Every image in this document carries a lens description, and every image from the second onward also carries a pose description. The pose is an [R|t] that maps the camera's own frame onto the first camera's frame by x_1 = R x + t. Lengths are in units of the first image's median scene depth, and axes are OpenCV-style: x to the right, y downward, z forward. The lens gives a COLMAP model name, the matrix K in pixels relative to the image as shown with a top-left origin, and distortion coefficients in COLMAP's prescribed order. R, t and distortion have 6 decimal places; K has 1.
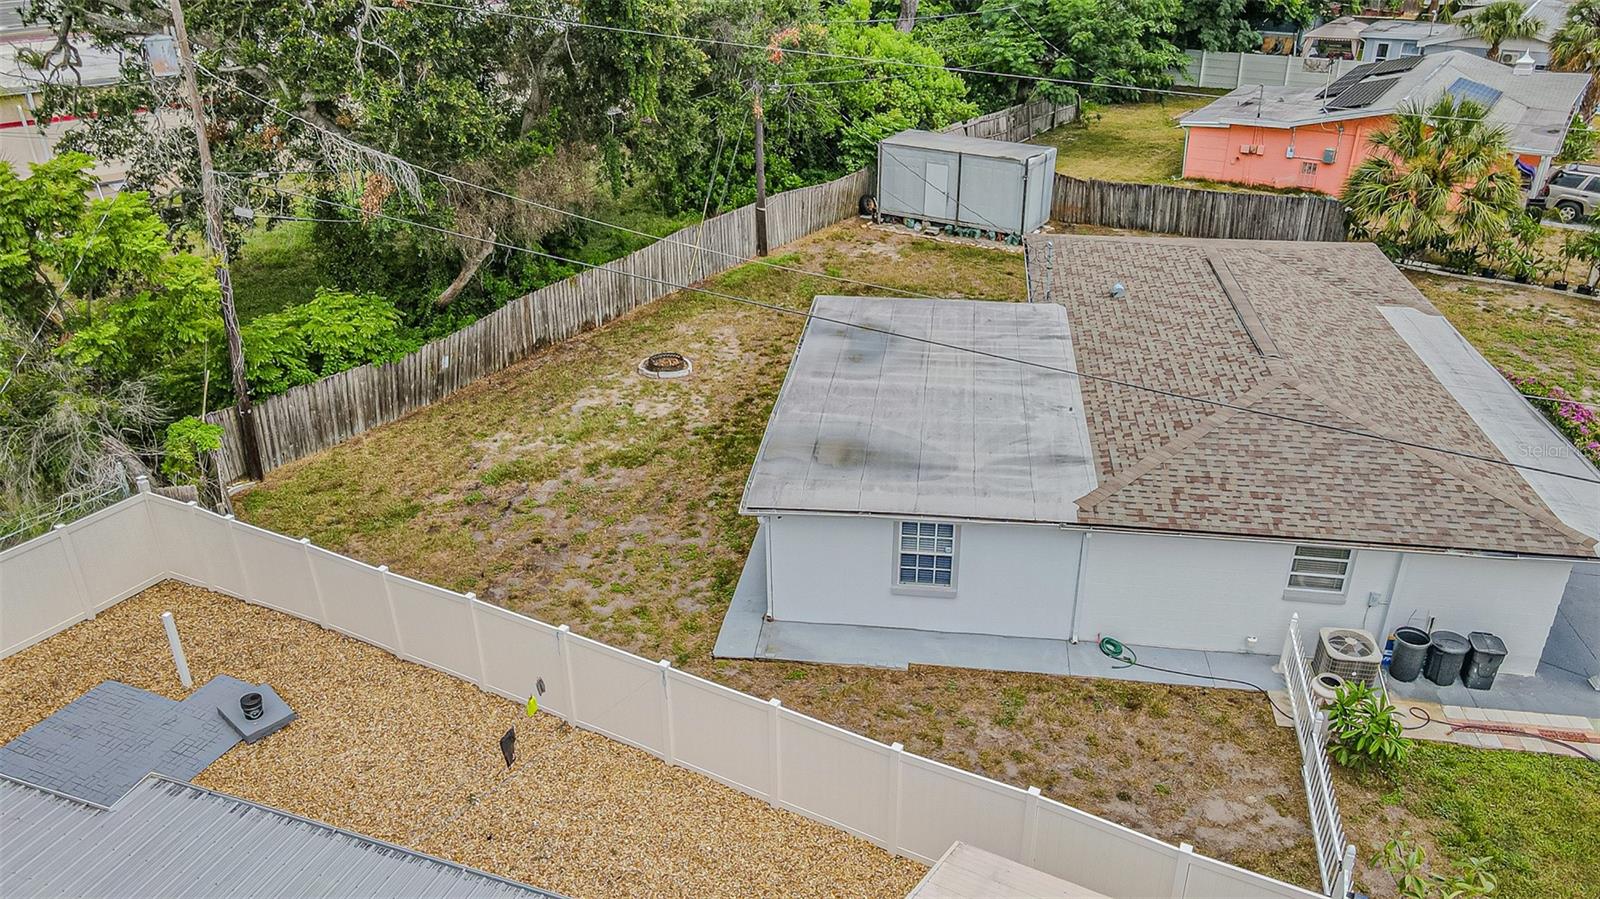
lens RADIAL K [[1231.0, 0, 767.0], [0, 1231.0, 450.5], [0, 0, 1]] dist [0.000435, 0.031648]
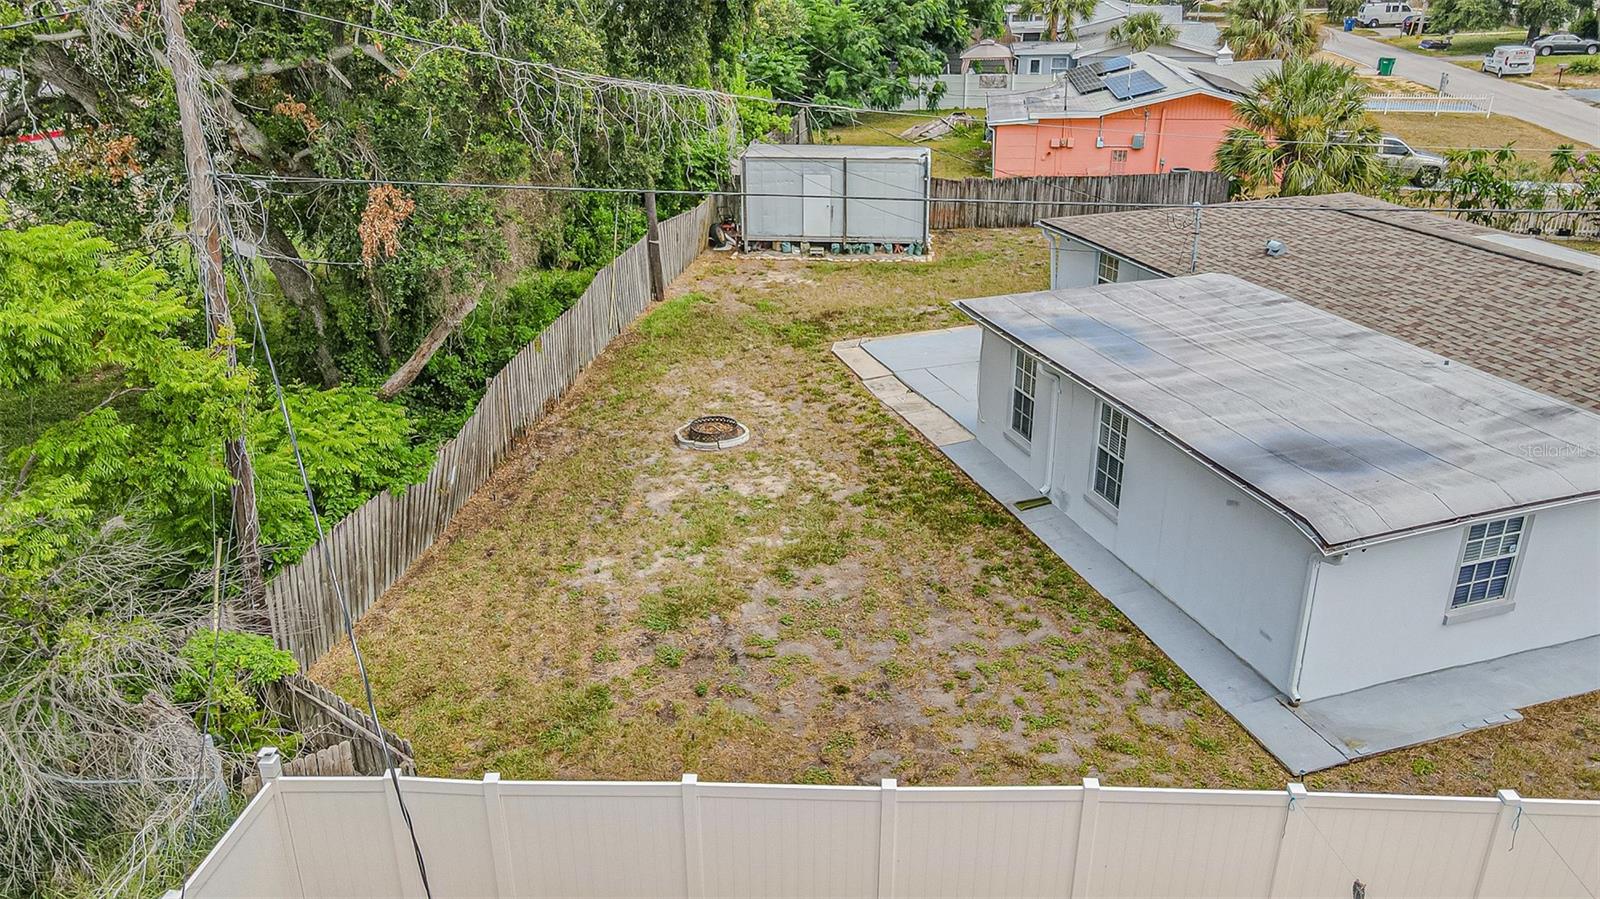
lens RADIAL K [[1231.0, 0, 825.8], [0, 1231.0, 456.8], [0, 0, 1]] dist [0.000435, 0.031648]
pose [[0.891405, -0.175345, 0.417914, -0.357610], [0.199838, 0.979711, -0.015193, -0.031819], [-0.406771, 0.097058, 0.908360, 0.316654]]
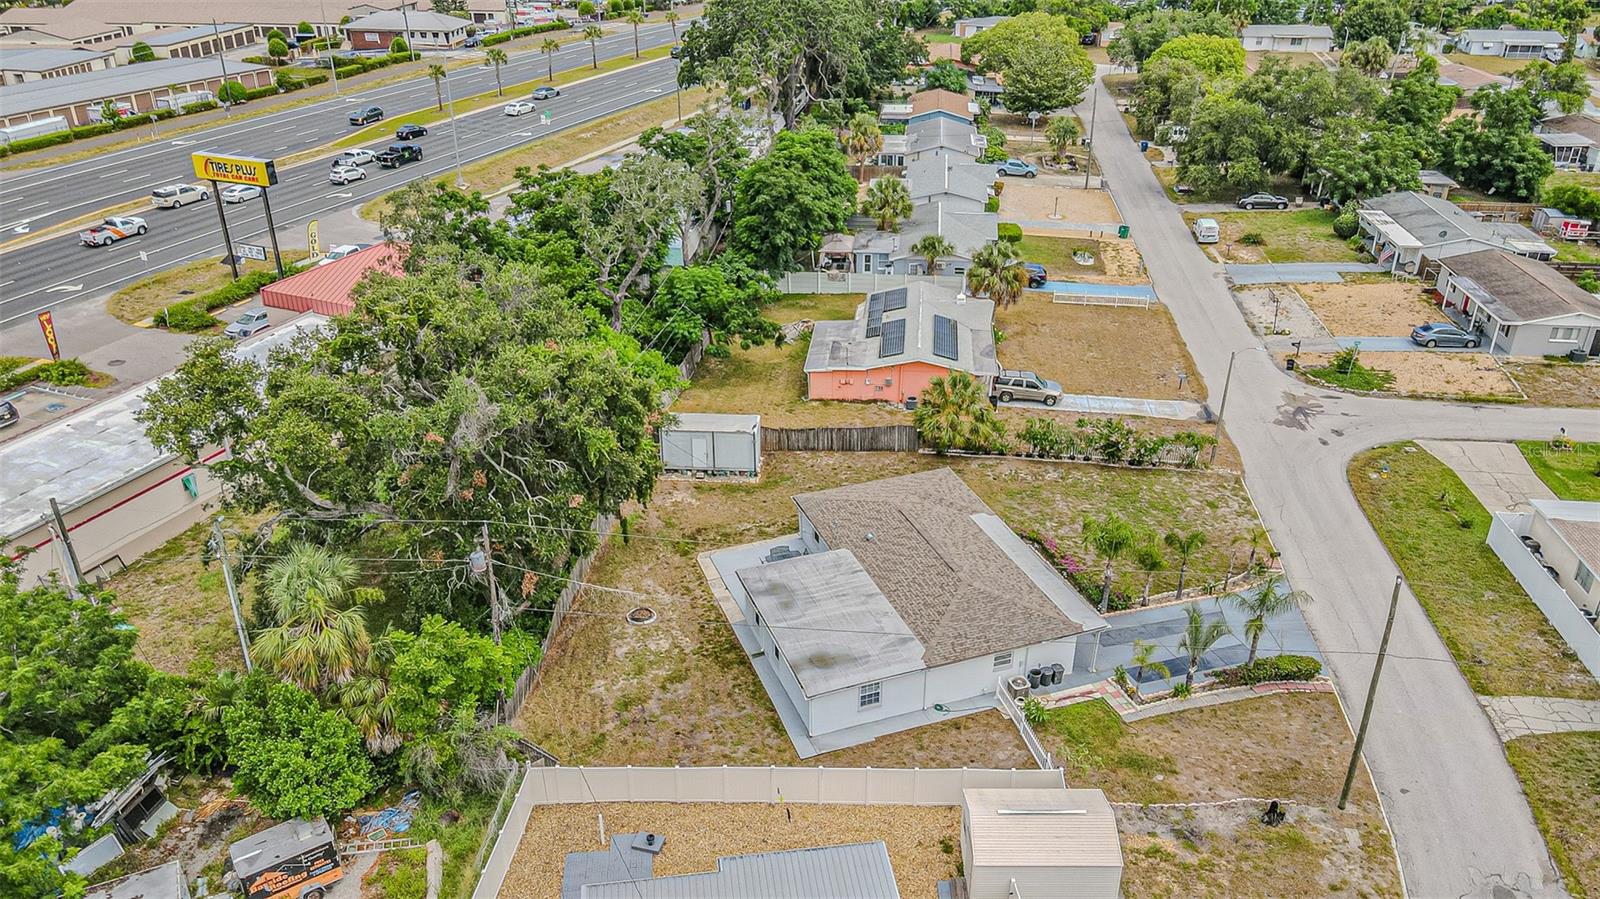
lens RADIAL K [[1231.0, 0, 799.8], [0, 1231.0, 457.1], [0, 0, 1]] dist [0.000435, 0.031648]
pose [[0.884732, -0.209442, 0.416394, -0.627979], [0.212525, 0.976356, 0.039536, -0.343597], [-0.414829, 0.053515, 0.908324, -0.829802]]
